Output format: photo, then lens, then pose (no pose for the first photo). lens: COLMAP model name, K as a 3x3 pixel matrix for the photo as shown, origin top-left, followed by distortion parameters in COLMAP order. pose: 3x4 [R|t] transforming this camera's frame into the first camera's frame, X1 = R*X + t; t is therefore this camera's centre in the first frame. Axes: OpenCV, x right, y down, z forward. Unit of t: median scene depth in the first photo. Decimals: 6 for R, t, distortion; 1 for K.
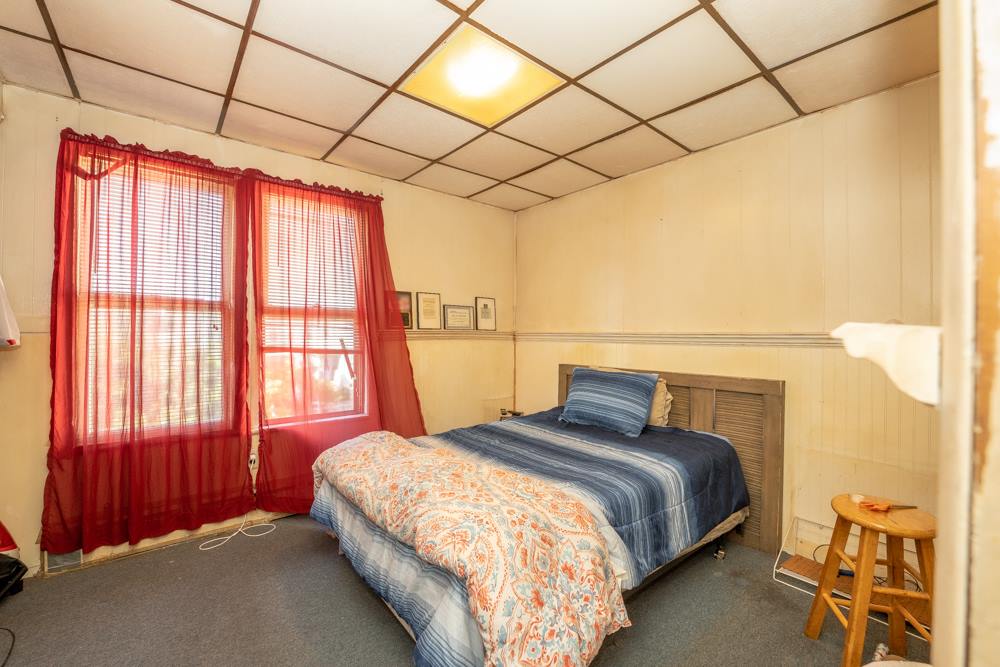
lens RADIAL K [[420.8, 0, 496.8], [0, 420.8, 333.9], [0, 0, 1]] dist [-0.001599, -0.000170]
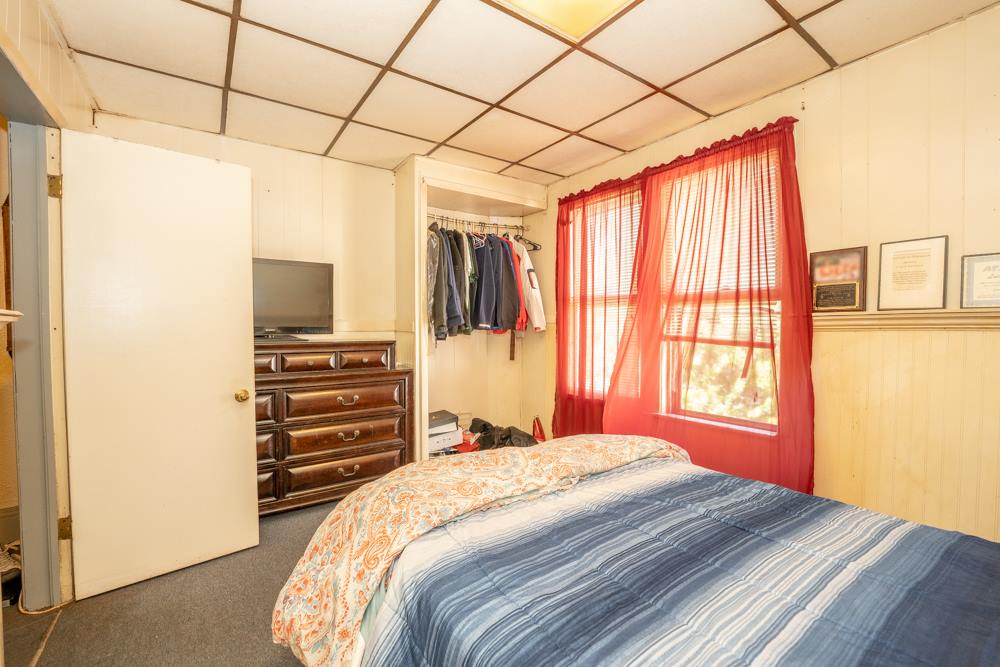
lens RADIAL K [[420.8, 0, 496.8], [0, 420.8, 333.9], [0, 0, 1]] dist [-0.001599, -0.000170]
pose [[-0.068262, 0.015275, -0.997550, 0.492317], [0.002430, 0.999882, 0.015144, 0.012489], [0.997664, -0.001390, -0.068291, 0.657012]]
